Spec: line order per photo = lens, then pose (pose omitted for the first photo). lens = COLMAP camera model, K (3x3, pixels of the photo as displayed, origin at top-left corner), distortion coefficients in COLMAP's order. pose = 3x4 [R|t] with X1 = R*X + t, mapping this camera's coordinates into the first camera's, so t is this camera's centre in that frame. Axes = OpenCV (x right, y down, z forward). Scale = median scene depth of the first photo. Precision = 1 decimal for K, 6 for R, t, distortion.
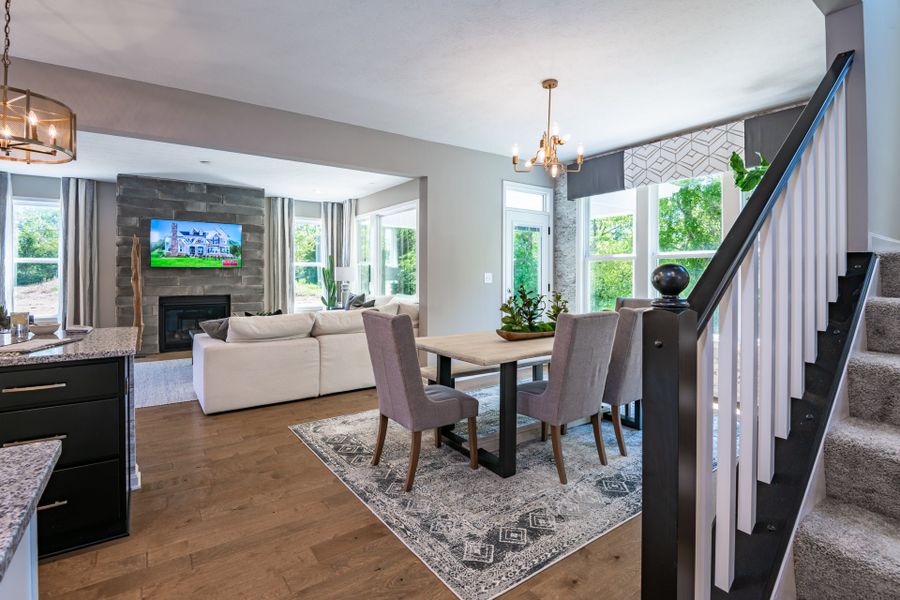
lens RADIAL K [[427.0, 0, 444.0], [0, 427.0, 275.0], [0, 0, 1]] dist [-0.015283, -0.000529]
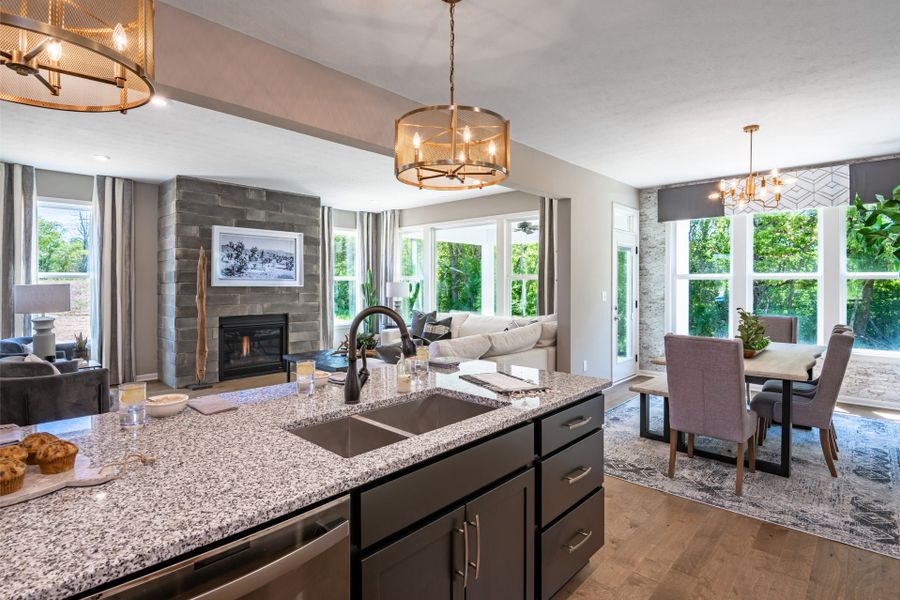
lens RADIAL K [[449.2, 0, 463.5], [0, 449.2, 283.1], [0, 0, 1]] dist [-0.014170, -0.002045]
pose [[0.980127, 0.002042, 0.198359, -0.600506], [-0.001198, 0.999990, -0.004375, -0.026606], [-0.198366, 0.004050, 0.980120, -0.004867]]
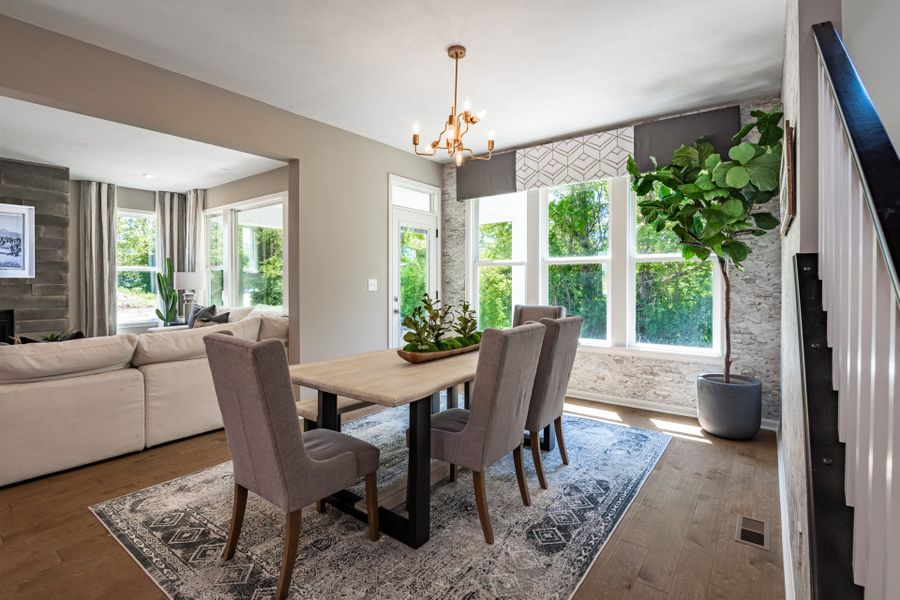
lens RADIAL K [[428.8, 0, 446.1], [0, 428.8, 285.5], [0, 0, 1]] dist [-0.002476, -0.013019]
pose [[0.954024, -0.005584, 0.299678, -0.020403], [0.003058, 0.999956, 0.008897, 0.001388], [-0.299714, -0.007571, 0.953999, 0.163078]]
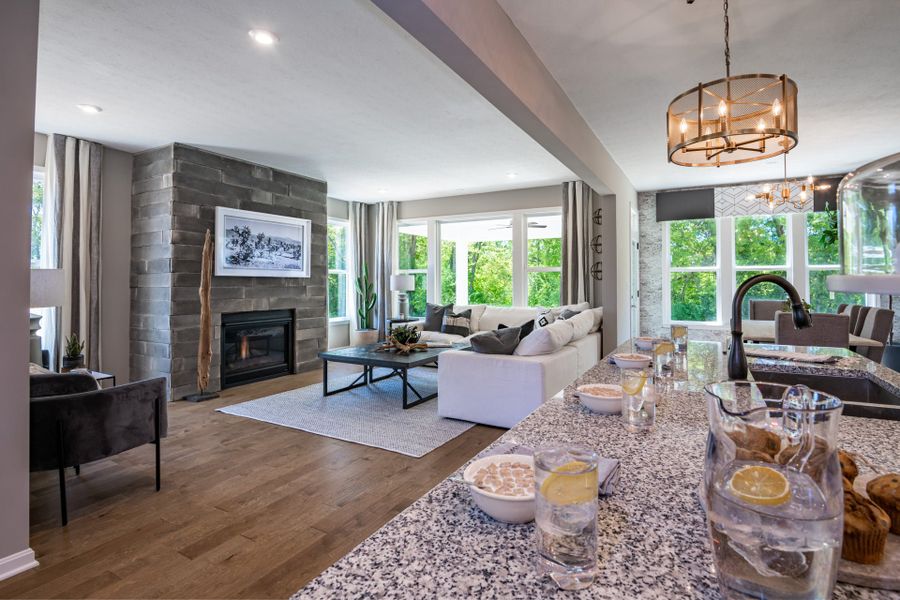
lens RADIAL K [[420.8, 0, 508.1], [0, 420.8, 274.1], [0, 0, 1]] dist [-0.002966, -0.008981]
pose [[0.885871, 0.007335, 0.463873, -0.944211], [0.003332, 0.999749, -0.022173, -0.000980], [-0.463919, 0.021188, 0.885624, 0.192892]]
